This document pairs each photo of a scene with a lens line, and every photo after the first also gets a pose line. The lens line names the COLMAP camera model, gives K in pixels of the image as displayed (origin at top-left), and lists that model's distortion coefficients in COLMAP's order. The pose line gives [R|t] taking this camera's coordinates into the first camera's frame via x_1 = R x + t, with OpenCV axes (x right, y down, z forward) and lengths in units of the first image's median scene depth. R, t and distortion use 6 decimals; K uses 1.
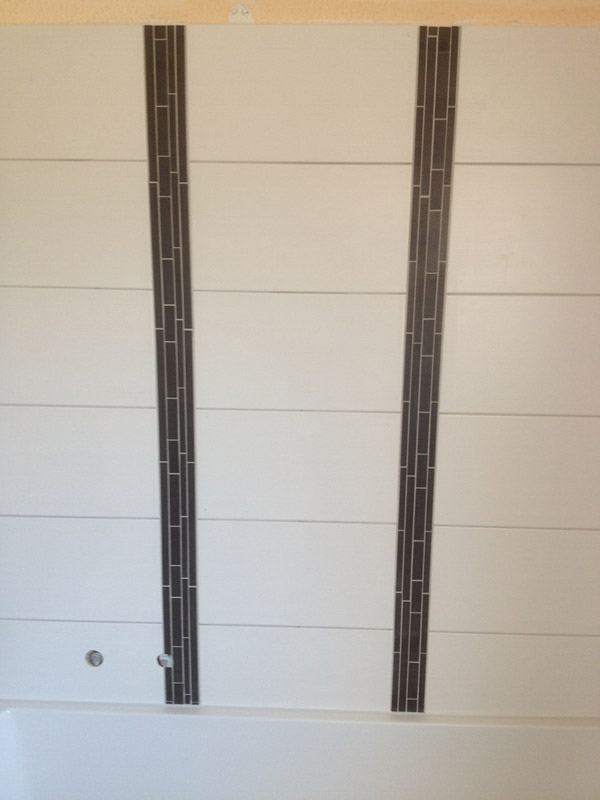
lens RADIAL K [[750.0, 0, 307.0], [0, 750.0, 403.8], [0, 0, 1]] dist [0.158801, -0.382277]
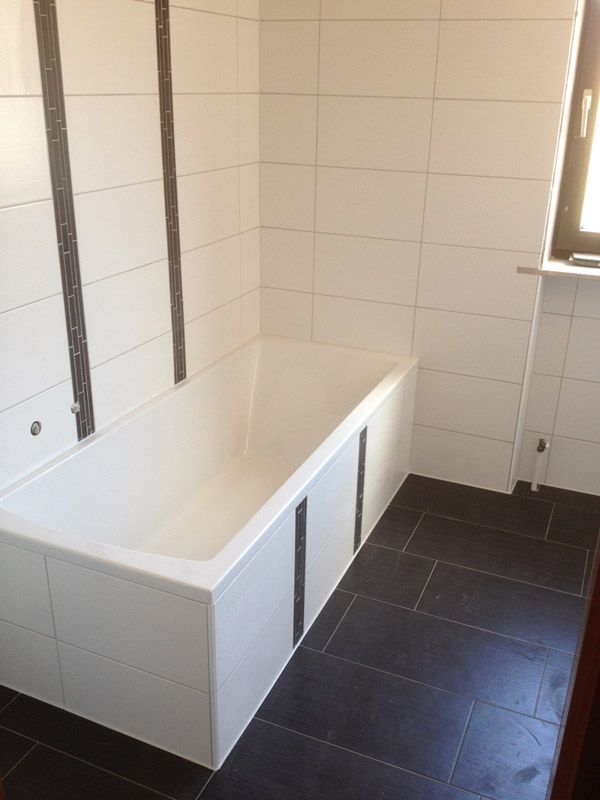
lens RADIAL K [[750.0, 0, 307.0], [0, 750.0, 403.8], [0, 0, 1]] dist [0.158801, -0.382277]
pose [[0.363107, -0.367100, 0.856382, -1.180757], [0.187346, 0.929108, 0.318840, -0.001947], [-0.912718, 0.044666, 0.406140, 0.132299]]
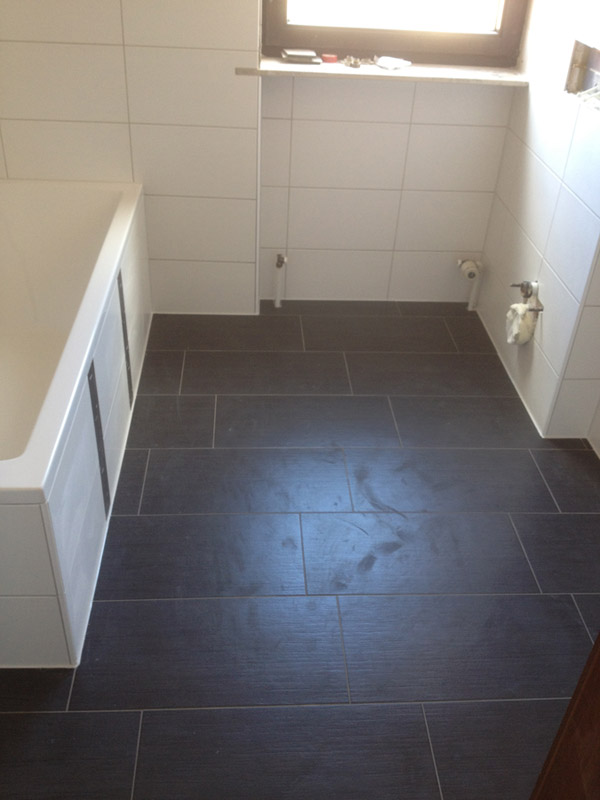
lens RADIAL K [[750.0, 0, 307.0], [0, 750.0, 403.8], [0, 0, 1]] dist [0.158801, -0.382277]
pose [[-0.100082, -0.579413, 0.808866, -1.128353], [0.162304, 0.792552, 0.587809, -0.006596], [-0.981652, 0.190112, 0.014721, 0.336830]]
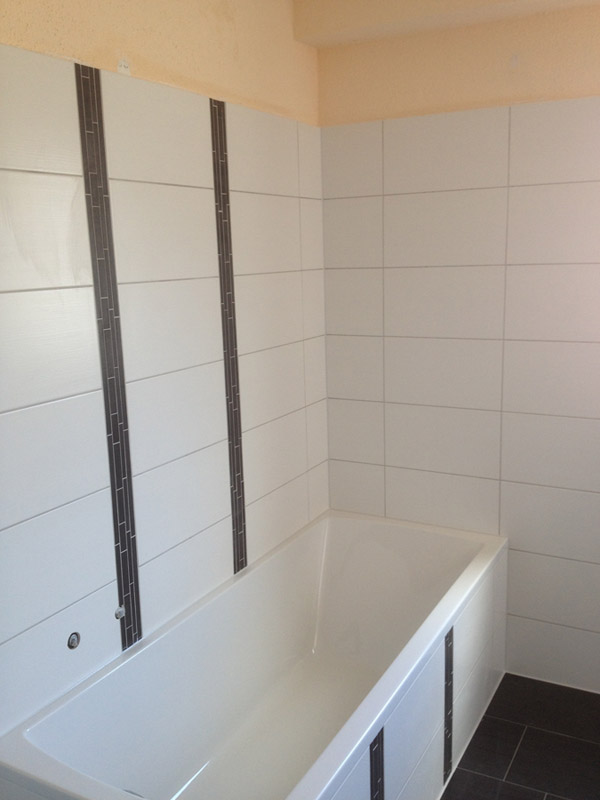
lens RADIAL K [[750.0, 0, 307.0], [0, 750.0, 403.8], [0, 0, 1]] dist [0.158801, -0.382277]
pose [[0.445800, -0.203871, 0.871607, -1.032109], [0.229022, 0.967287, 0.109113, -0.025813], [-0.865339, 0.150974, 0.477907, 0.172748]]
